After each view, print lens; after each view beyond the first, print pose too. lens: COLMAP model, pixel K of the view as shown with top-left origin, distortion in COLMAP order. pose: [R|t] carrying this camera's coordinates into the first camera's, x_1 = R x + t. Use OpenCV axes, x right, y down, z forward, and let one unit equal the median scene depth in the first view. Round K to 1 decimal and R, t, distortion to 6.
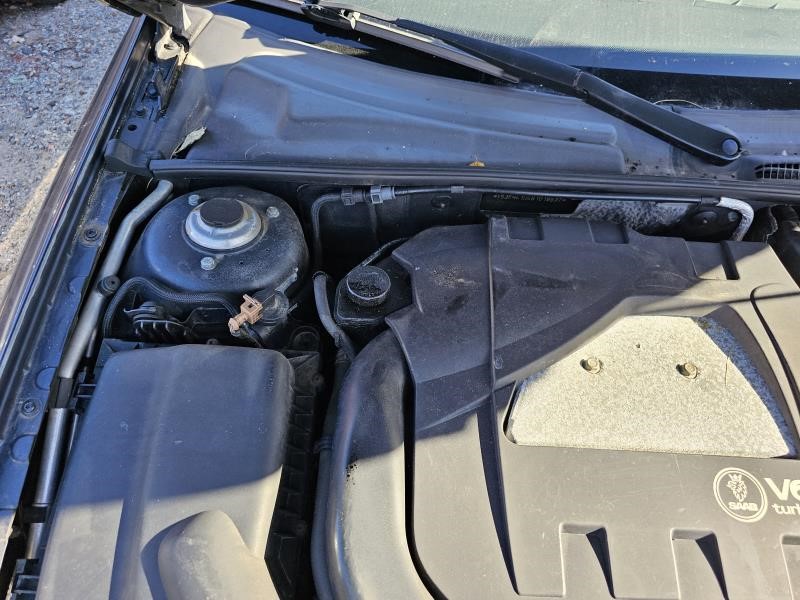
lens RADIAL K [[553.8, 0, 400.0], [0, 553.8, 300.0], [0, 0, 1]] dist [0.006658, -0.001628]
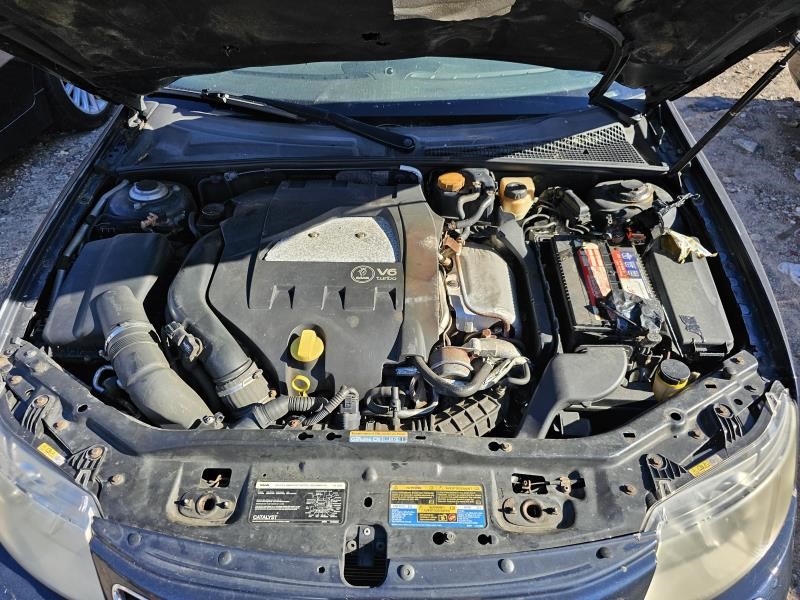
lens RADIAL K [[545.8, 0, 400.0], [0, 545.8, 300.0], [0, 0, 1]] dist [-0.005153, -0.003104]
pose [[0.997879, -0.054790, -0.035152, 0.615620], [0.047307, 0.981302, -0.186568, 0.635801], [0.044717, 0.184509, 0.981813, -0.796980]]
